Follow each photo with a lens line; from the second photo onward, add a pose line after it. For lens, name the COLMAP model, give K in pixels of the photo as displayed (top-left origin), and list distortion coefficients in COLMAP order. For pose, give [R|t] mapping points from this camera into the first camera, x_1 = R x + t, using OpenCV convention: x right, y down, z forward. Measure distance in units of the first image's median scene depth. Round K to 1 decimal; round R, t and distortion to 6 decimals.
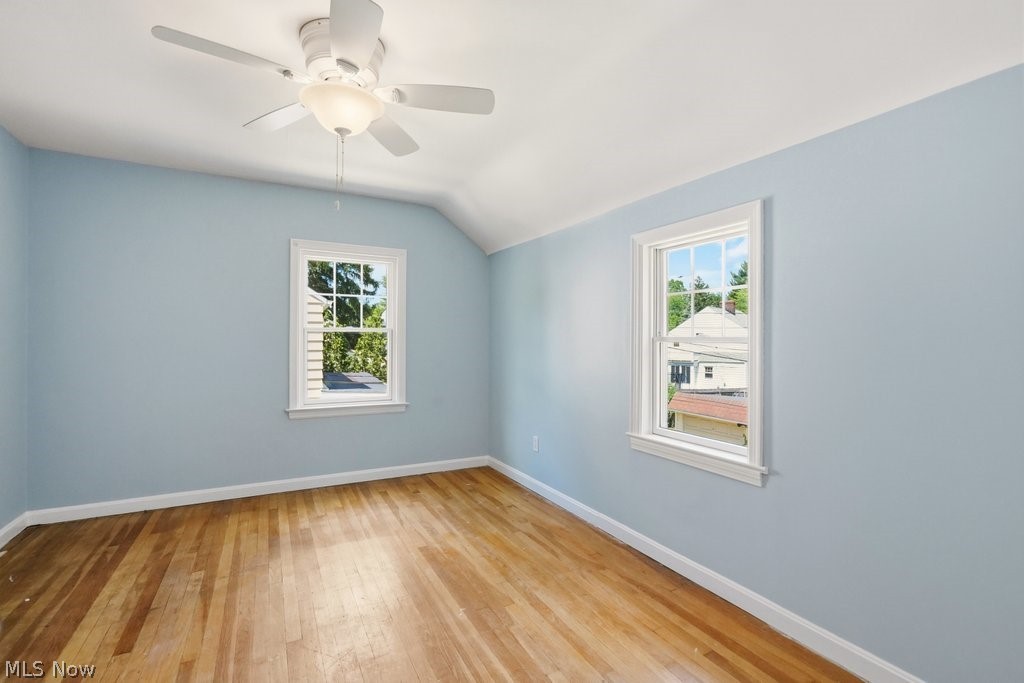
lens RADIAL K [[470.7, 0, 510.9], [0, 470.7, 341.7], [0, 0, 1]] dist [-0.002279, 0.000868]
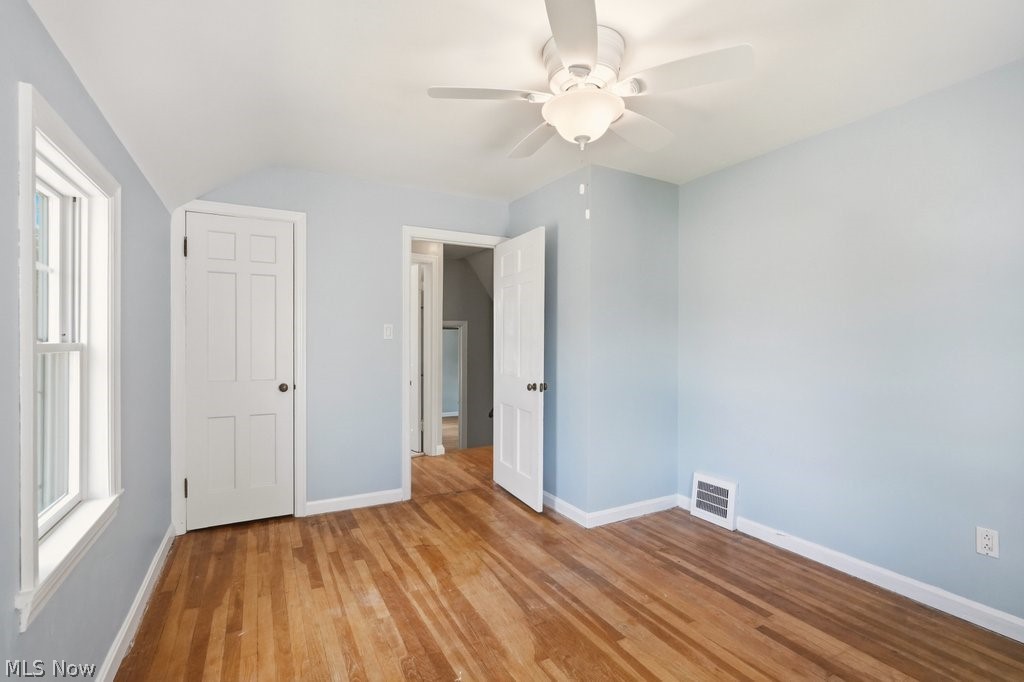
lens RADIAL K [[470.7, 0, 512.7], [0, 470.7, 342.6], [0, 0, 1]] dist [-0.002279, 0.000868]
pose [[-0.999888, -0.006884, -0.013264, -0.201965], [-0.006851, 0.999973, -0.002550, -0.014838], [0.013282, -0.002459, -0.999909, 2.014651]]
